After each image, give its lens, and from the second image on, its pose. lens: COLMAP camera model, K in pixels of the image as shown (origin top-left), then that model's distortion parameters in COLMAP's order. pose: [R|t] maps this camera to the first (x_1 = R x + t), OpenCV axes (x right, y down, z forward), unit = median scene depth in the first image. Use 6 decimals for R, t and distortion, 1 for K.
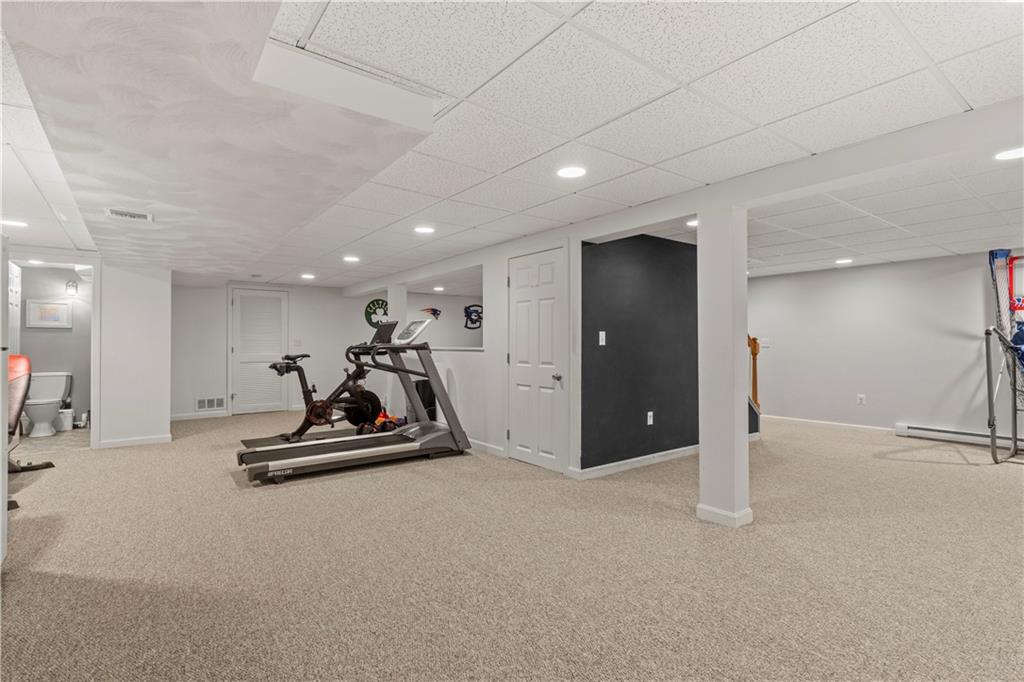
lens RADIAL K [[487.6, 0, 515.1], [0, 487.6, 342.3], [0, 0, 1]] dist [-0.001049, -0.000389]
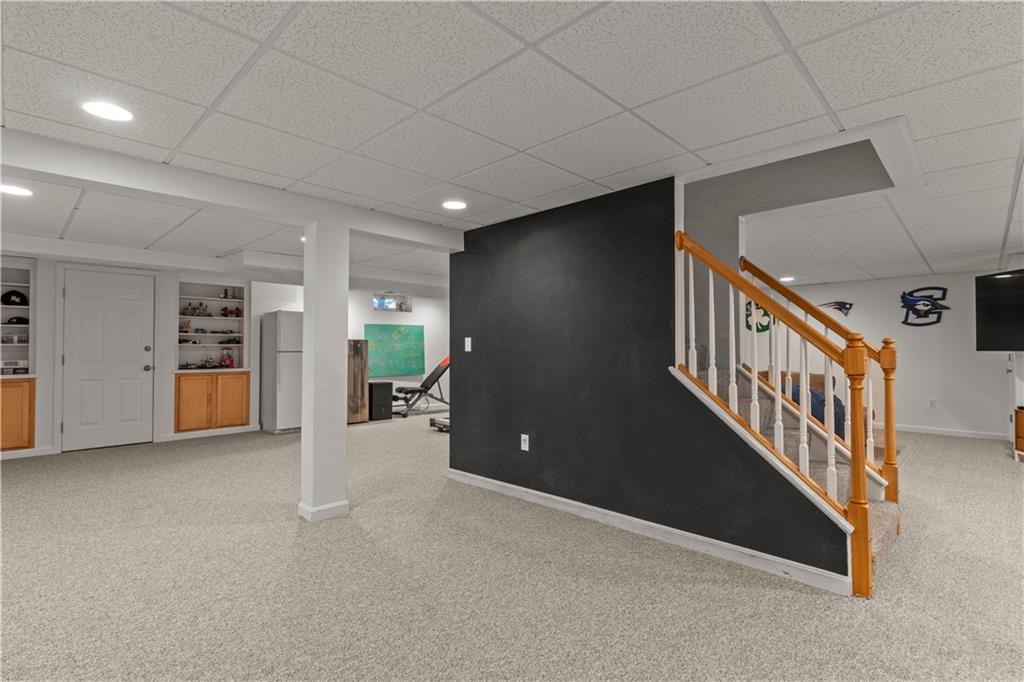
lens RADIAL K [[487.6, 0, 515.2], [0, 487.6, 341.0], [0, 0, 1]] dist [-0.001049, -0.000389]
pose [[0.150755, -0.015324, -0.988452, 0.769600], [0.004367, 0.999880, -0.014835, -0.000135], [0.988562, -0.002080, 0.150804, 0.618858]]
